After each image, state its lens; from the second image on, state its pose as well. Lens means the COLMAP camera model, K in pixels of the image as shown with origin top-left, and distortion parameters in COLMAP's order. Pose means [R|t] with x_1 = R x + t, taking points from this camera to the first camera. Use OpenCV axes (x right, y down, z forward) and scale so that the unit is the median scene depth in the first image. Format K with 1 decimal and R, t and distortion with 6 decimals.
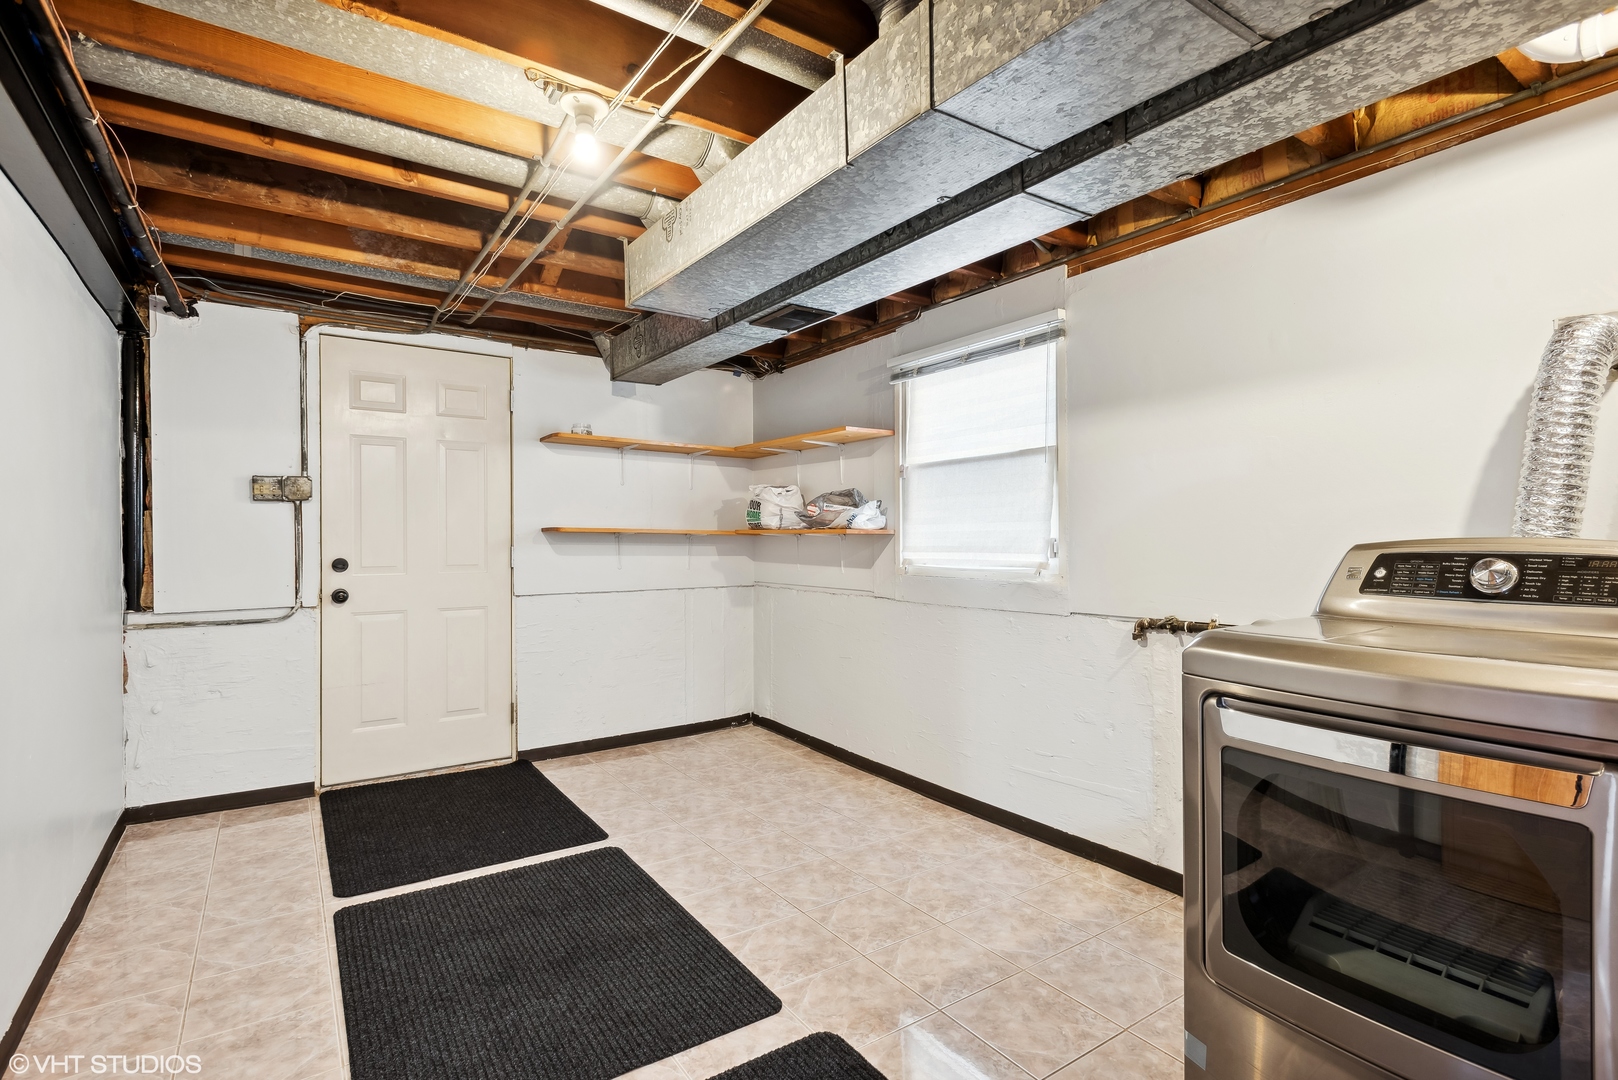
lens RADIAL K [[777.0, 0, 819.3], [0, 777.0, 536.3], [0, 0, 1]] dist [0.018754, -0.000499]
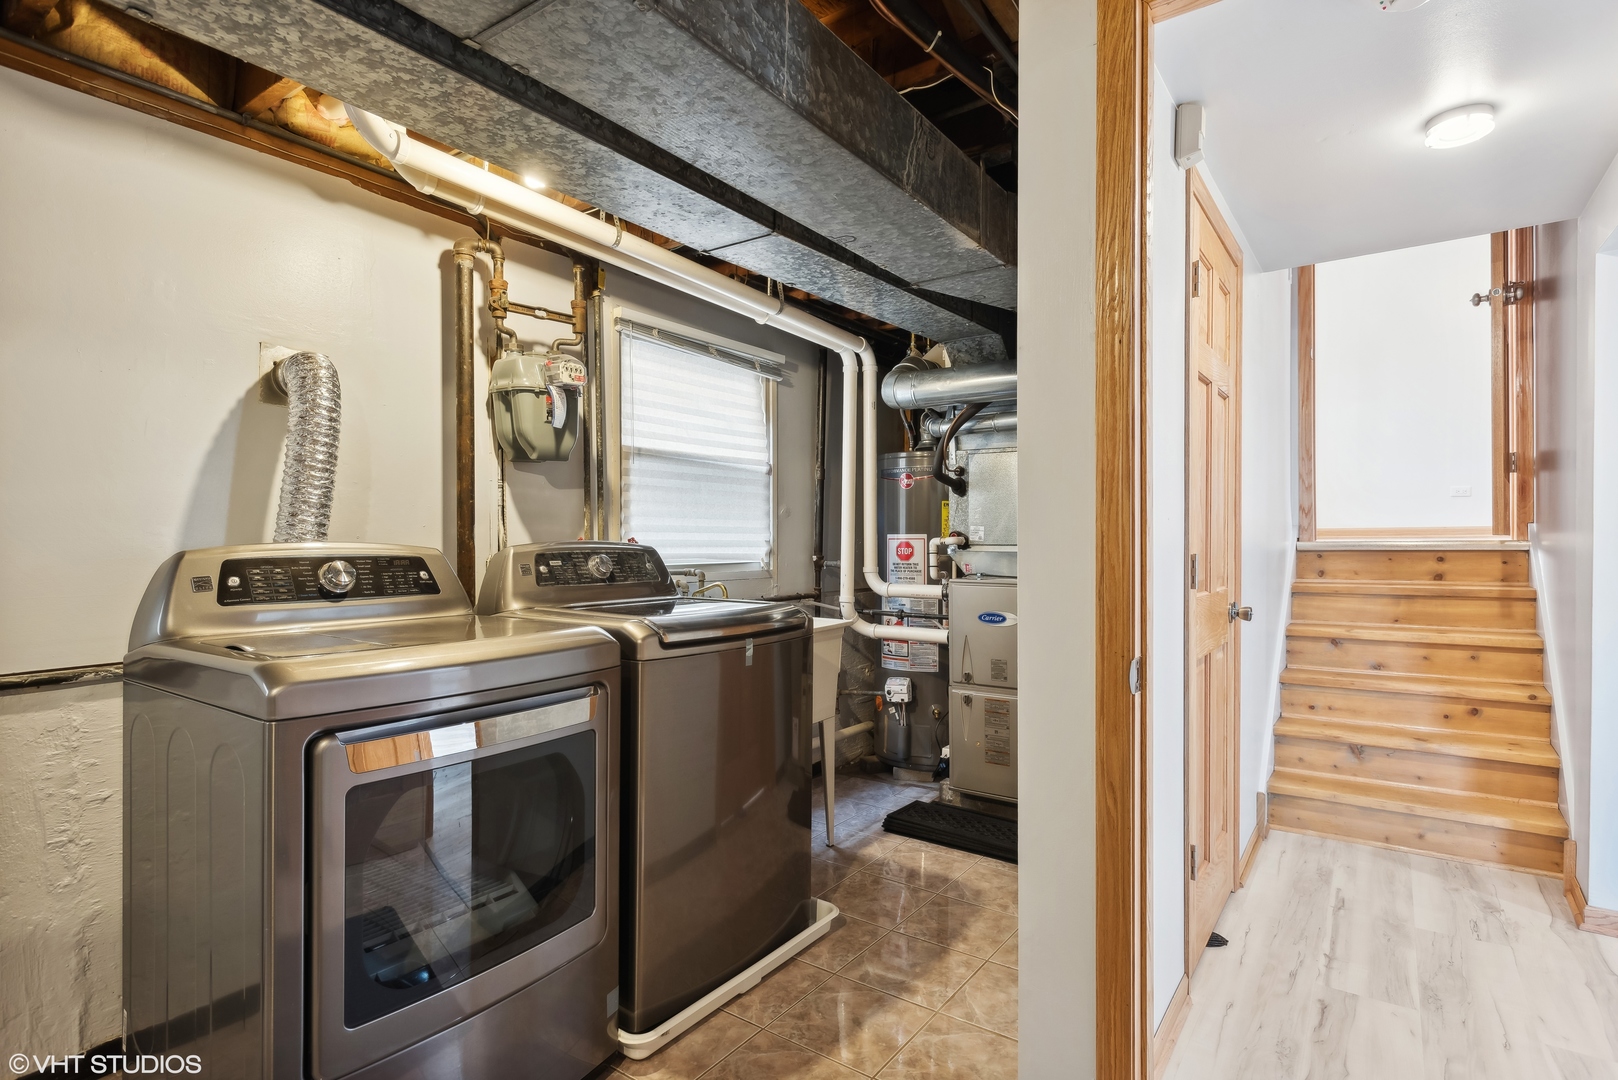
lens RADIAL K [[824.1, 0, 821.0], [0, 824.1, 540.7], [0, 0, 1]] dist [0.007088, -0.006496]
pose [[-0.349816, 0.004173, 0.936809, -0.412217], [0.007573, 0.999970, -0.001626, 0.006312], [-0.936788, 0.006526, -0.349837, 0.700467]]
